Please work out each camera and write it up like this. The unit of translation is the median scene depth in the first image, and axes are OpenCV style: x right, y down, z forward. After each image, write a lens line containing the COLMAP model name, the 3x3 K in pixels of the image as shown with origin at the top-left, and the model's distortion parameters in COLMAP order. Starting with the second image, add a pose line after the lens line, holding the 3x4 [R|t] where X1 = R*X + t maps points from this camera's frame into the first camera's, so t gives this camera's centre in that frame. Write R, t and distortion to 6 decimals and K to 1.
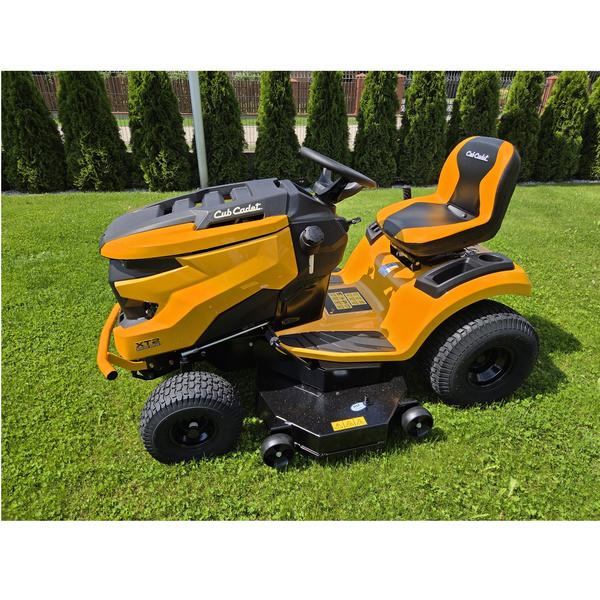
lens RADIAL K [[405.9, 0, 305.8], [0, 405.9, 308.3], [0, 0, 1]] dist [0.053277, -0.033849]
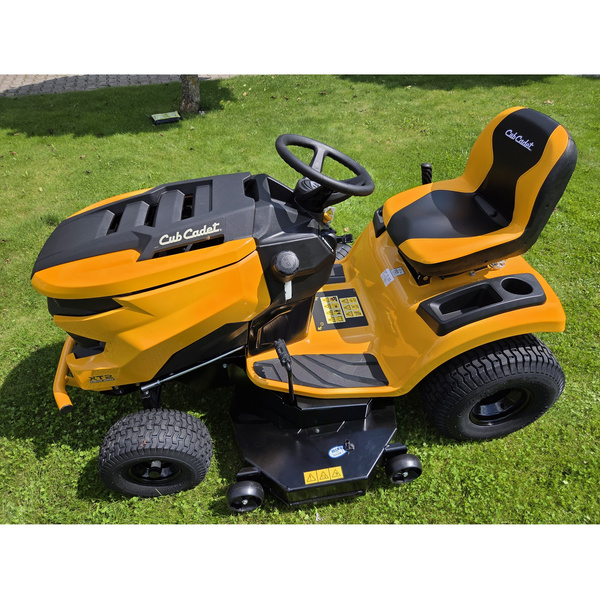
lens RADIAL K [[403.4, 0, 301.5], [0, 403.4, 313.0], [0, 0, 1]] dist [0.053450, -0.038771]
pose [[0.995046, 0.040635, -0.090732, 0.113909], [-0.020078, 0.975986, 0.216904, -0.233544], [0.097367, -0.214008, 0.971967, 0.190014]]
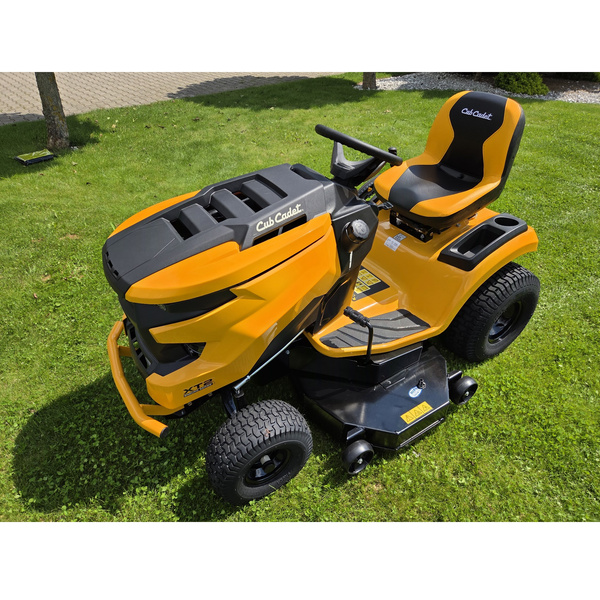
lens RADIAL K [[403.4, 0, 301.5], [0, 403.4, 313.0], [0, 0, 1]] dist [0.053450, -0.038771]
pose [[0.949847, -0.204536, 0.236550, -0.320658], [0.164585, 0.970170, 0.177994, -0.166454], [-0.265900, -0.130135, 0.955177, 0.135359]]
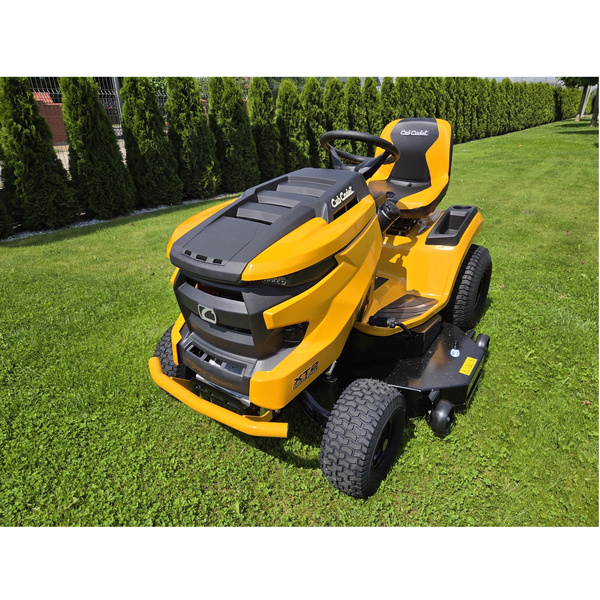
lens RADIAL K [[405.9, 0, 305.8], [0, 405.9, 308.3], [0, 0, 1]] dist [0.053277, -0.033849]
pose [[0.746284, -0.318733, 0.584353, -0.747164], [0.349308, 0.934834, 0.063796, -0.080079], [-0.566607, 0.156509, 0.808988, 0.300477]]
